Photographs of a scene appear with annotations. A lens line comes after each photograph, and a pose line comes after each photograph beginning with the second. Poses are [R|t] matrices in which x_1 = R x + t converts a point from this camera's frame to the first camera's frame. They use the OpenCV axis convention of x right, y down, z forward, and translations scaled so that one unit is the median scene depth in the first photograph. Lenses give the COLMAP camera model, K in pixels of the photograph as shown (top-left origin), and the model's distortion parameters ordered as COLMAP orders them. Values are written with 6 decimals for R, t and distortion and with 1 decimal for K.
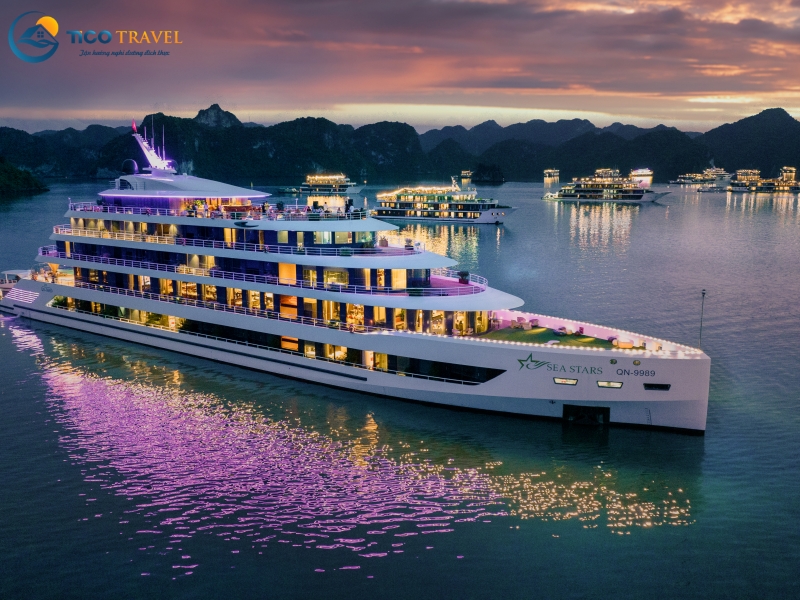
lens RADIAL K [[742.0, 0, 397.9], [0, 742.0, 300.1], [0, 0, 1]] dist [-0.003906, -0.058166]
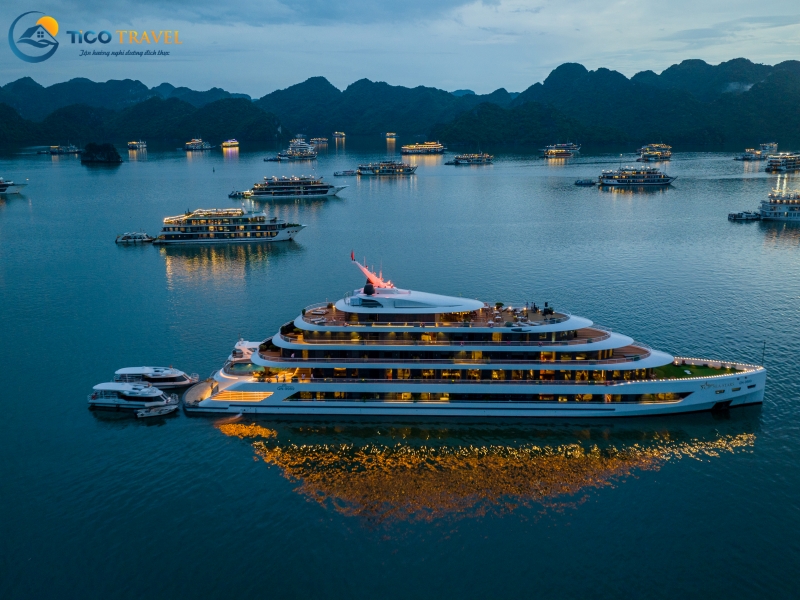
lens RADIAL K [[740.1, 0, 398.1], [0, 740.1, 308.0], [0, 0, 1]] dist [-0.008352, -0.018982]
pose [[0.829434, -0.135184, 0.542001, -1.044980], [0.098580, 0.990470, 0.096181, -0.267689], [-0.549838, -0.026345, 0.834856, -0.157702]]
